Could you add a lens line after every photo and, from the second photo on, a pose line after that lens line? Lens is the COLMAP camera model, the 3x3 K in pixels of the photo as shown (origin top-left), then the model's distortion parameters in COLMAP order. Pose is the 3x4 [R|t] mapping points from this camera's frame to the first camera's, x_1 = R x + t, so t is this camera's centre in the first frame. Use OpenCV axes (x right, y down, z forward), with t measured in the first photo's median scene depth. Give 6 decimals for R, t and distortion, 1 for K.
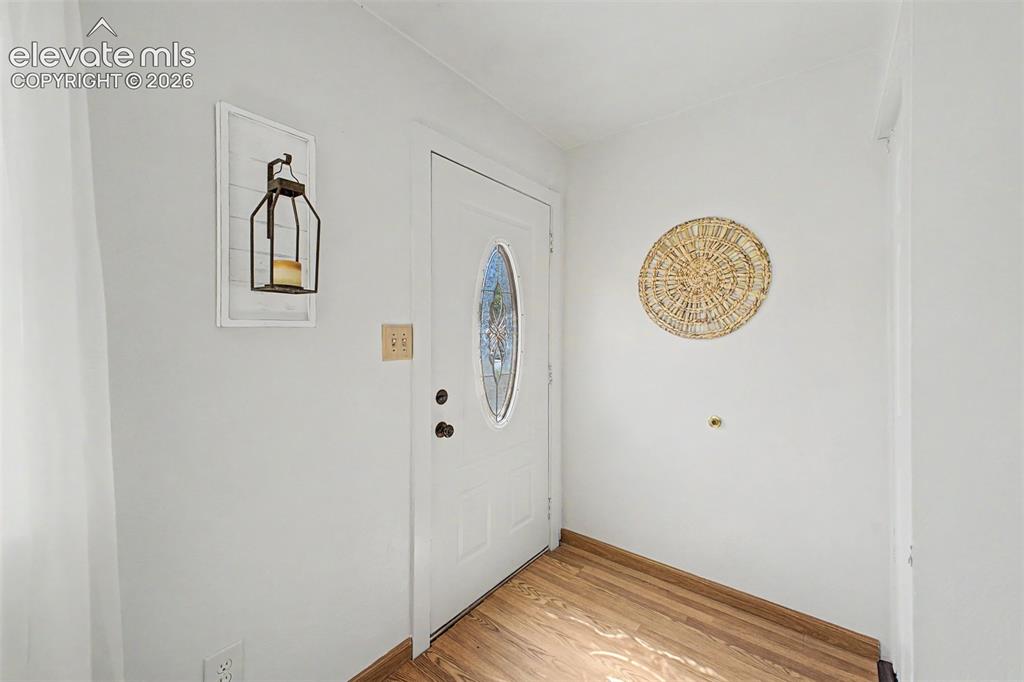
lens RADIAL K [[418.1, 0, 507.8], [0, 418.1, 335.7], [0, 0, 1]] dist [0.010524, -0.000228]
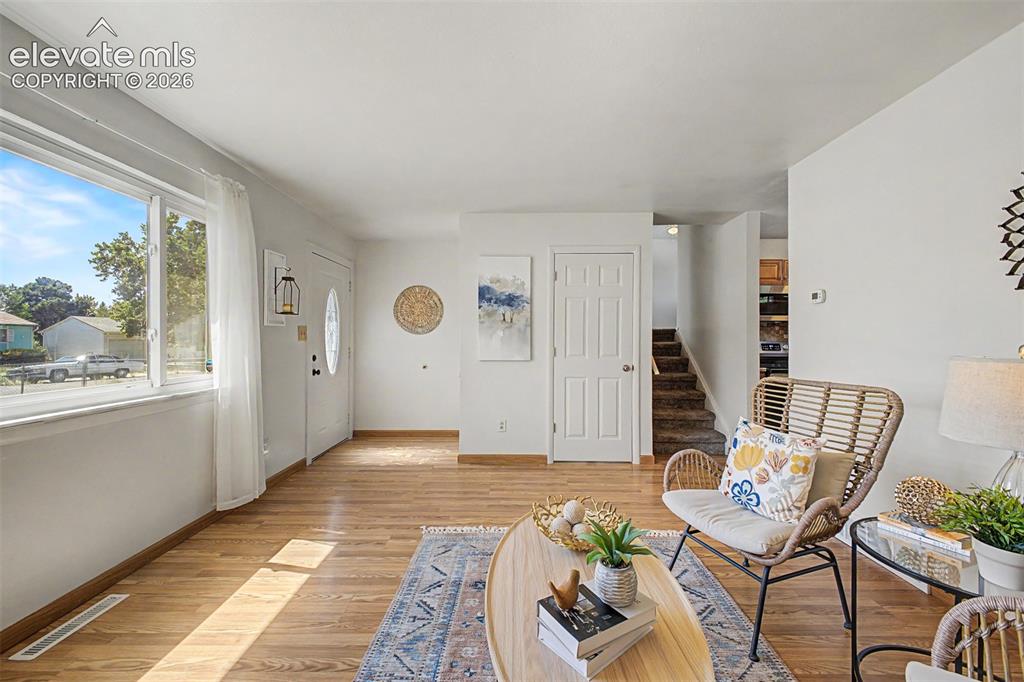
lens RADIAL K [[407.9, 0, 510.6], [0, 407.9, 341.3], [0, 0, 1]] dist [0.024701, -0.009480]
pose [[0.787752, -0.000376, 0.615992, -0.654995], [-0.002226, 0.999992, 0.003457, 0.042037], [-0.615989, -0.004094, 0.787744, -1.344735]]
